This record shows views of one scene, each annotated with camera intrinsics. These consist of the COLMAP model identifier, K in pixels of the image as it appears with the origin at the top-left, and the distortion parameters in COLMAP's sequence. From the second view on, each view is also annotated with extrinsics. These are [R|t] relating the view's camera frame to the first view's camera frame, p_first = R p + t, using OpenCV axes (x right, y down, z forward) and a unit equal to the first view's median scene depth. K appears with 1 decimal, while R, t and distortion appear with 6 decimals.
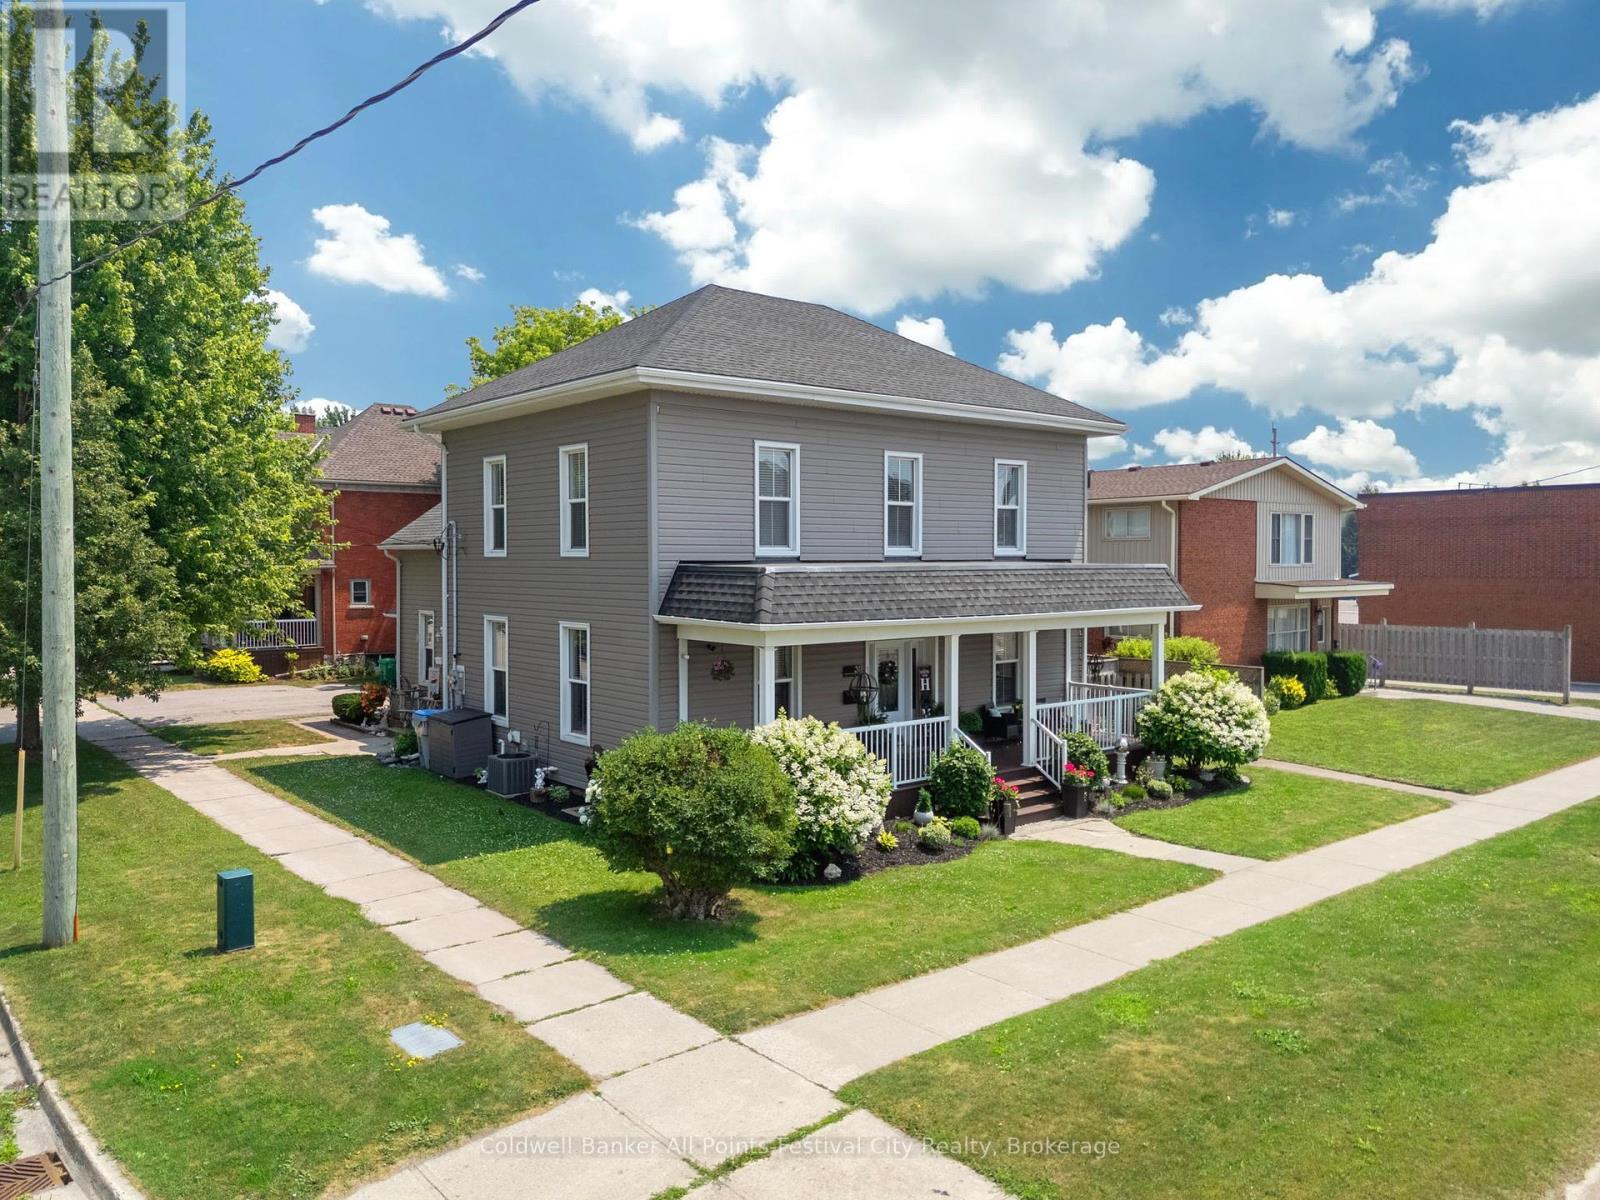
lens RADIAL K [[1257.4, 0, 784.0], [0, 1257.4, 592.8], [0, 0, 1]] dist [0.041116, -0.026927]
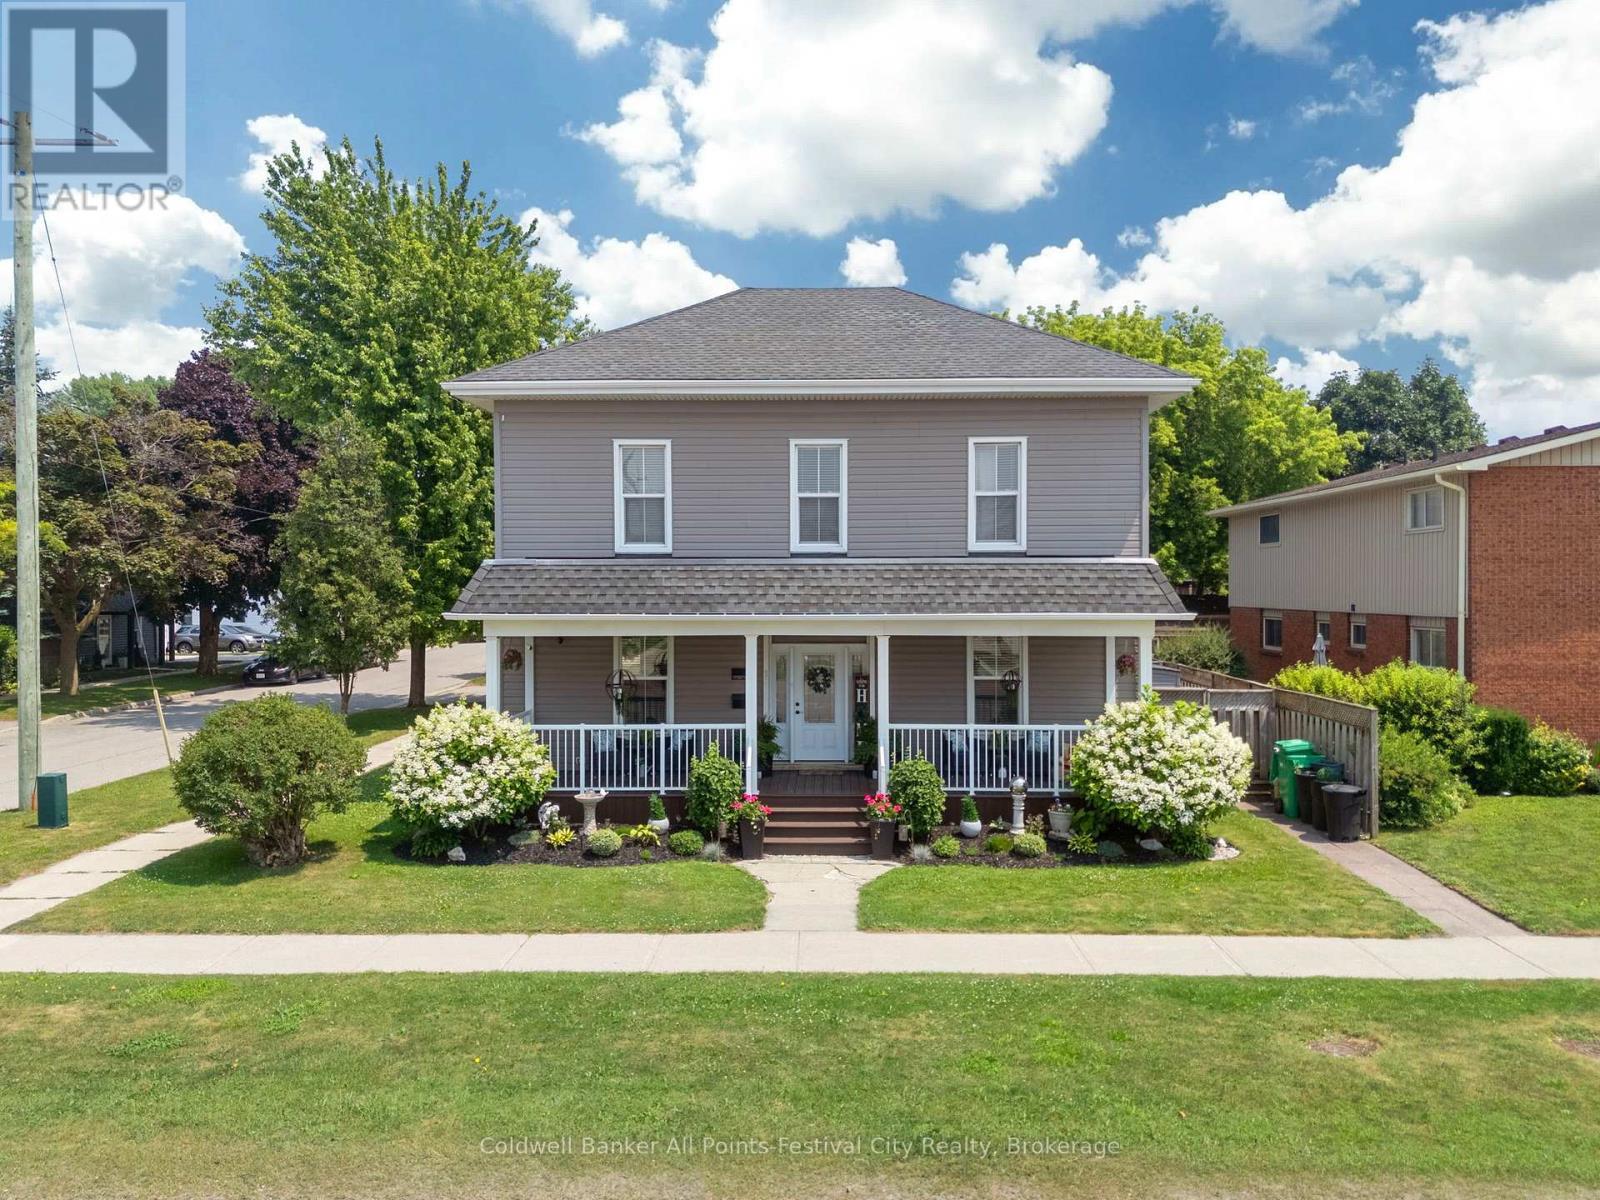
lens RADIAL K [[1257.4, 0, 803.0], [0, 1257.4, 608.1], [0, 0, 1]] dist [0.041116, -0.026927]
pose [[0.738127, 0.019513, -0.674379, 0.708956], [-0.017175, 0.999801, 0.010130, 0.002265], [0.674443, 0.004106, 0.738316, 0.314677]]
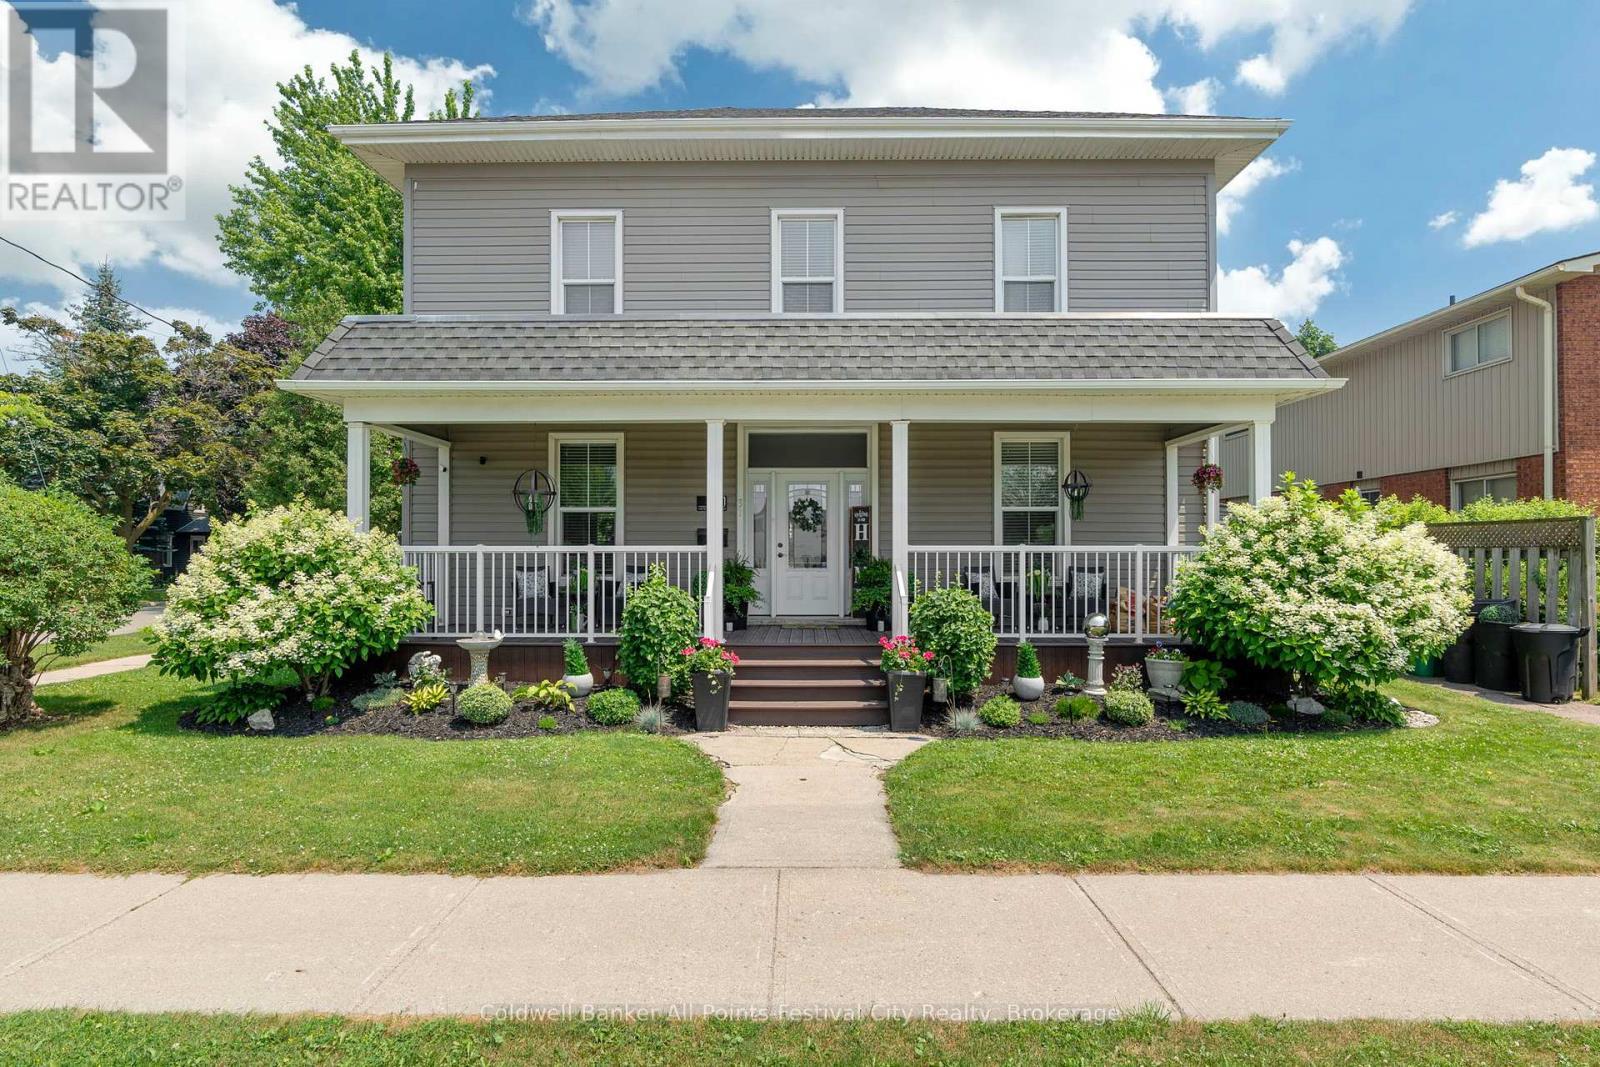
lens RADIAL K [[831.1, 0, 797.2], [0, 831.1, 577.5], [0, 0, 1]] dist [-0.029538, 0.008165]
pose [[0.745708, 0.014911, -0.666106, 0.415478], [-0.018781, 0.999823, 0.001356, 0.102155], [0.666008, 0.011499, 0.745856, 0.638890]]
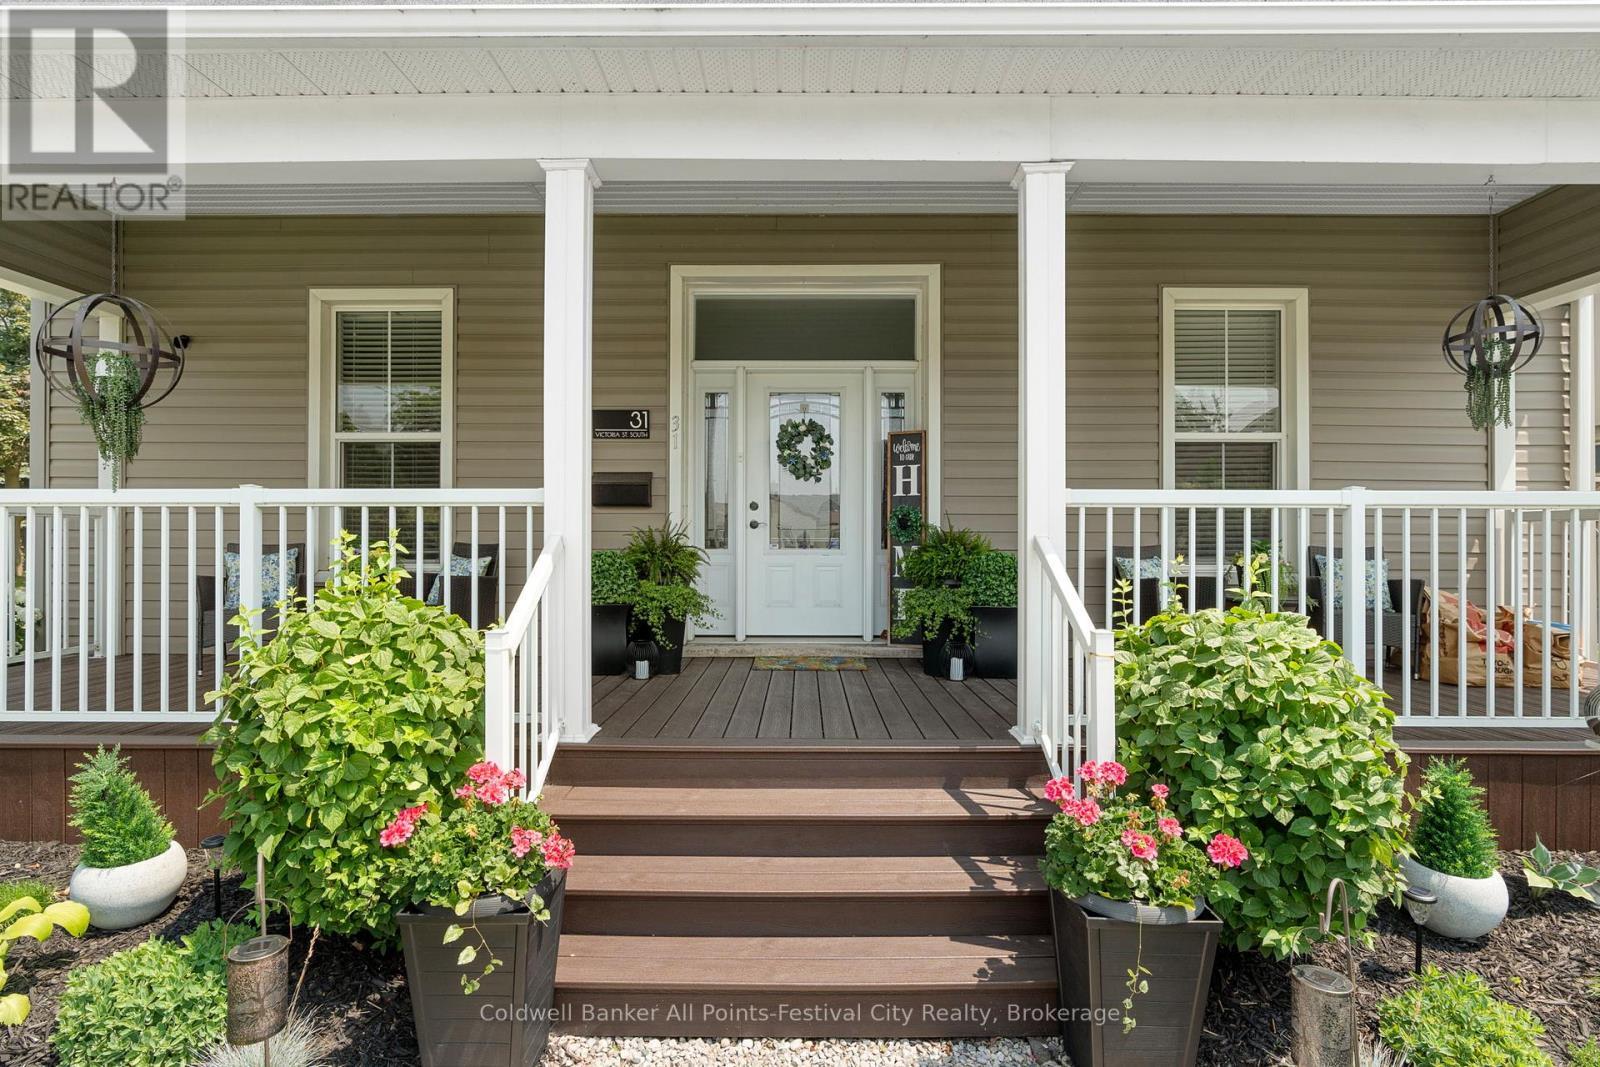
lens RADIAL K [[770.8, 0, 800.7], [0, 770.8, 538.1], [0, 0, 1]] dist [-0.005418, -0.000951]
pose [[0.750430, -0.002128, -0.660946, 0.250163], [-0.020617, 0.999433, -0.026626, 0.100227], [0.660628, 0.033608, 0.749961, 0.828758]]
